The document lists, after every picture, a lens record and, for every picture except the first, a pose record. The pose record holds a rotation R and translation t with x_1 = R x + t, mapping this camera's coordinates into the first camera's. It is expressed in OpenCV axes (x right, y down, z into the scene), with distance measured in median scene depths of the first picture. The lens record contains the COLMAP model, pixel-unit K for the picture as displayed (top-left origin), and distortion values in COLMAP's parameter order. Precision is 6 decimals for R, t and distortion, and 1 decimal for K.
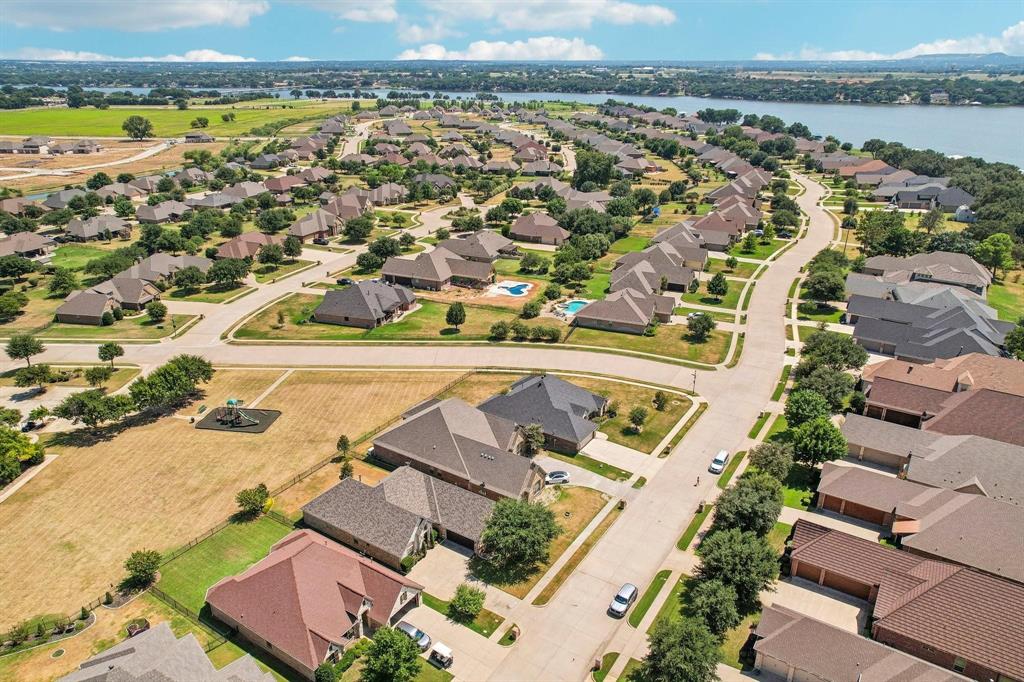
lens RADIAL K [[675.7, 0, 529.4], [0, 675.7, 340.9], [0, 0, 1]] dist [-0.028298, 0.003813]
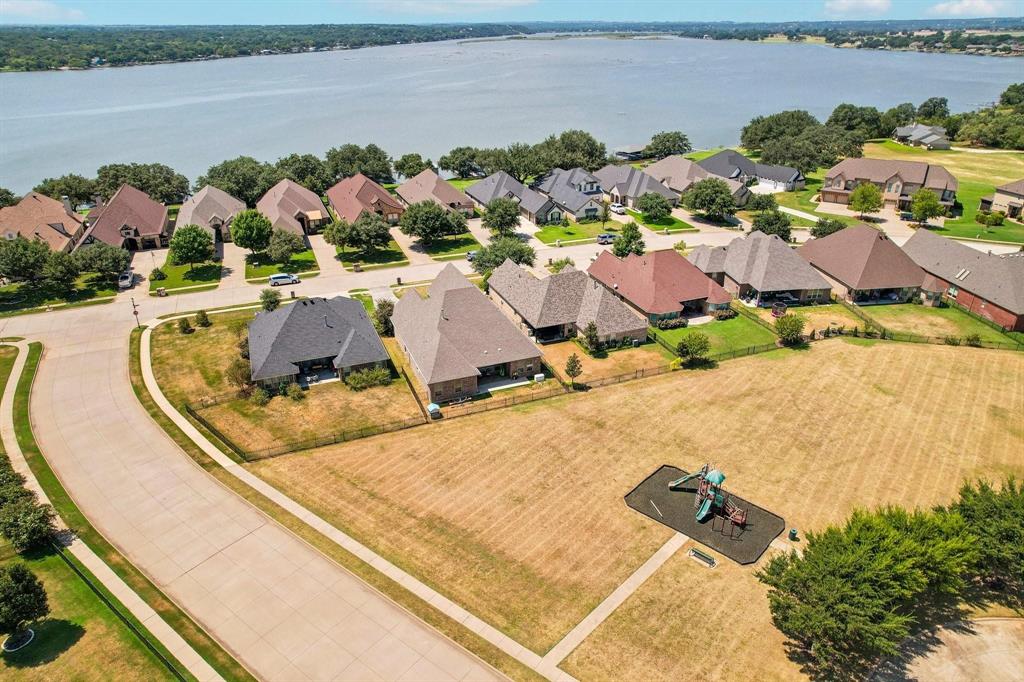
lens RADIAL K [[675.7, 0, 529.4], [0, 675.7, 340.9], [0, 0, 1]] dist [-0.028298, 0.003813]
pose [[-0.814980, -0.242272, 0.526414, -0.408599], [0.224325, 0.705689, 0.672073, -0.252147], [-0.534309, 0.665814, -0.520775, 0.910222]]
